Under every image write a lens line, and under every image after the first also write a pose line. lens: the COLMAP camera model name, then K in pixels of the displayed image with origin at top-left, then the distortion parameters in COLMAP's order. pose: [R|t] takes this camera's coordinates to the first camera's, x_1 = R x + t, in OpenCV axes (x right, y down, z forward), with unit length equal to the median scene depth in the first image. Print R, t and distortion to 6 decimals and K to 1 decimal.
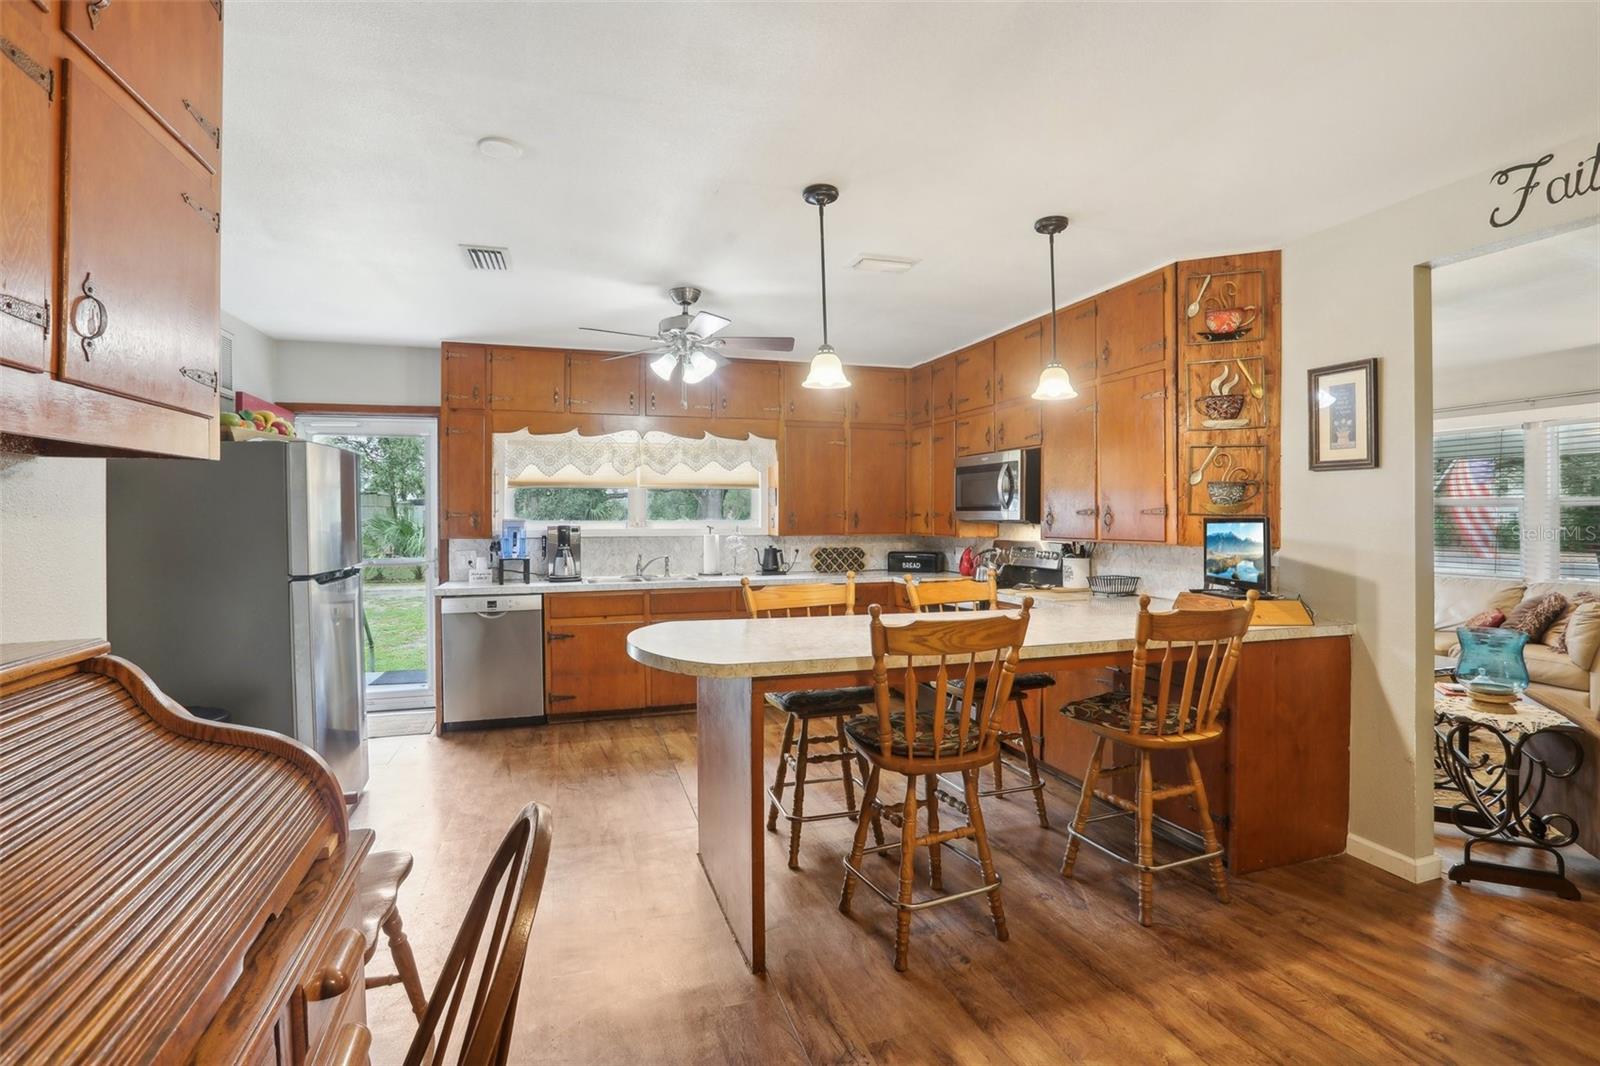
lens RADIAL K [[743.4, 0, 800.4], [0, 743.4, 512.0], [0, 0, 1]] dist [-0.050784, 0.000031]
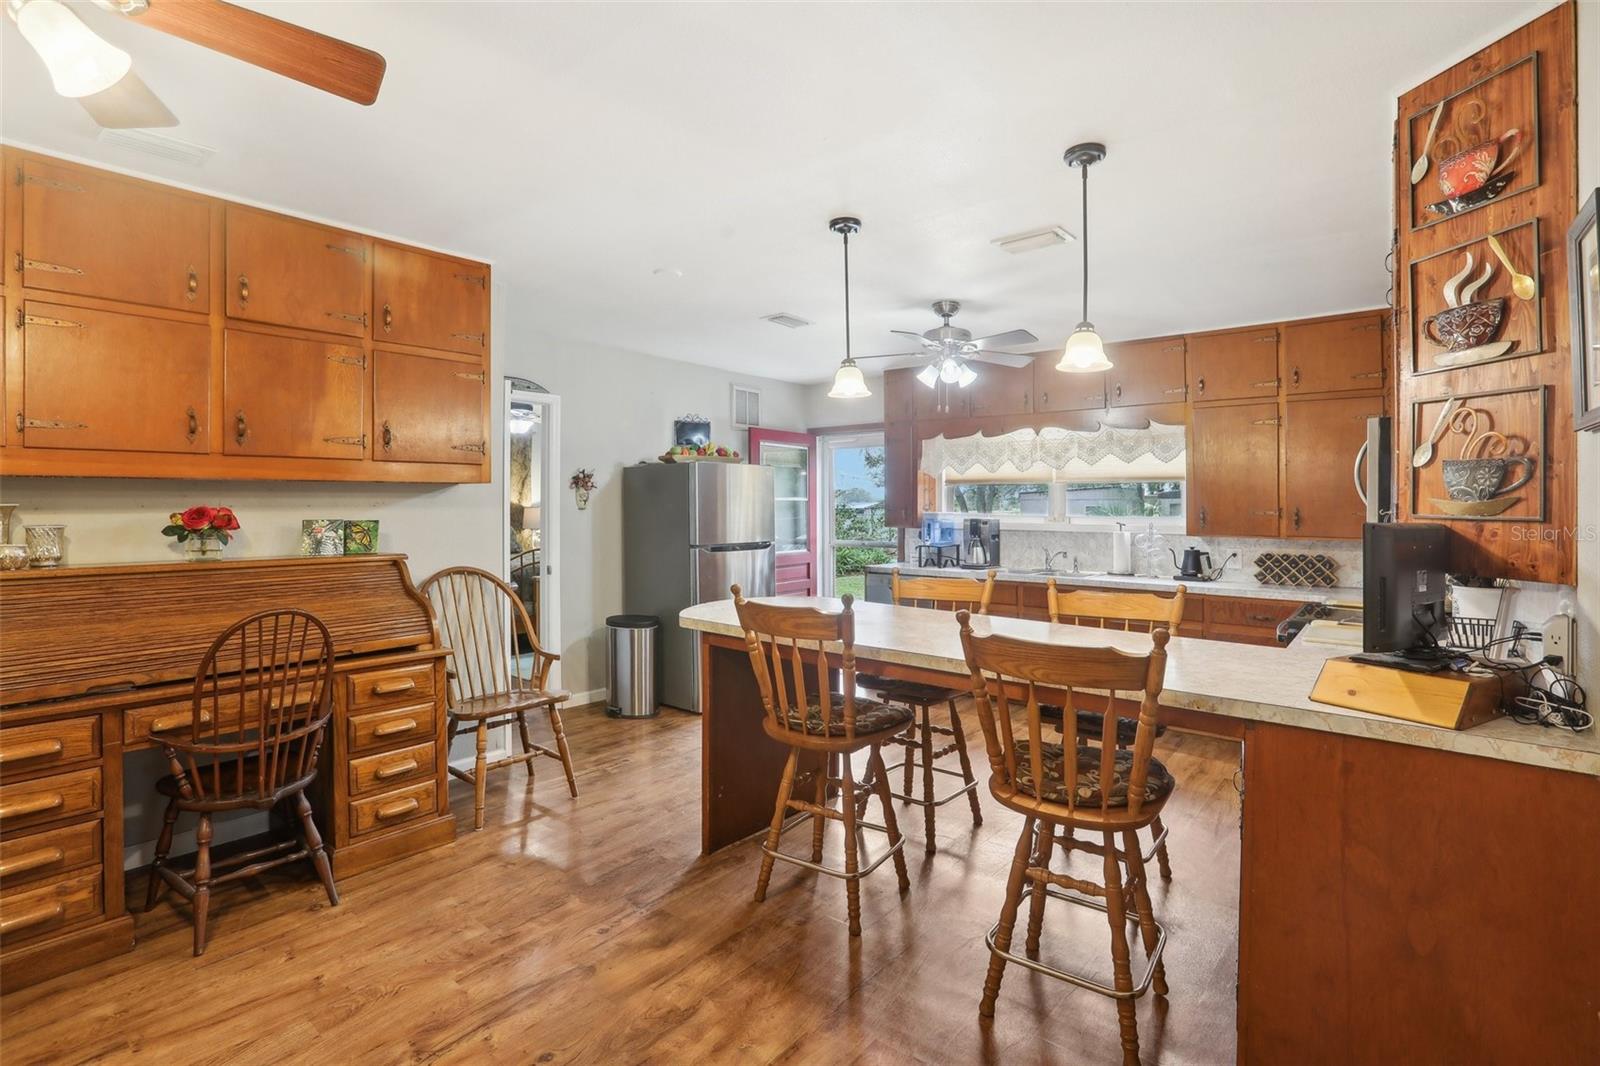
lens RADIAL K [[743.4, 0, 800.4], [0, 743.4, 512.0], [0, 0, 1]] dist [-0.050784, 0.000031]
pose [[0.538134, 0.011229, -0.842784, 0.491009], [-0.002912, 0.999930, 0.011463, -0.004109], [0.842854, -0.003714, 0.538129, 0.177742]]
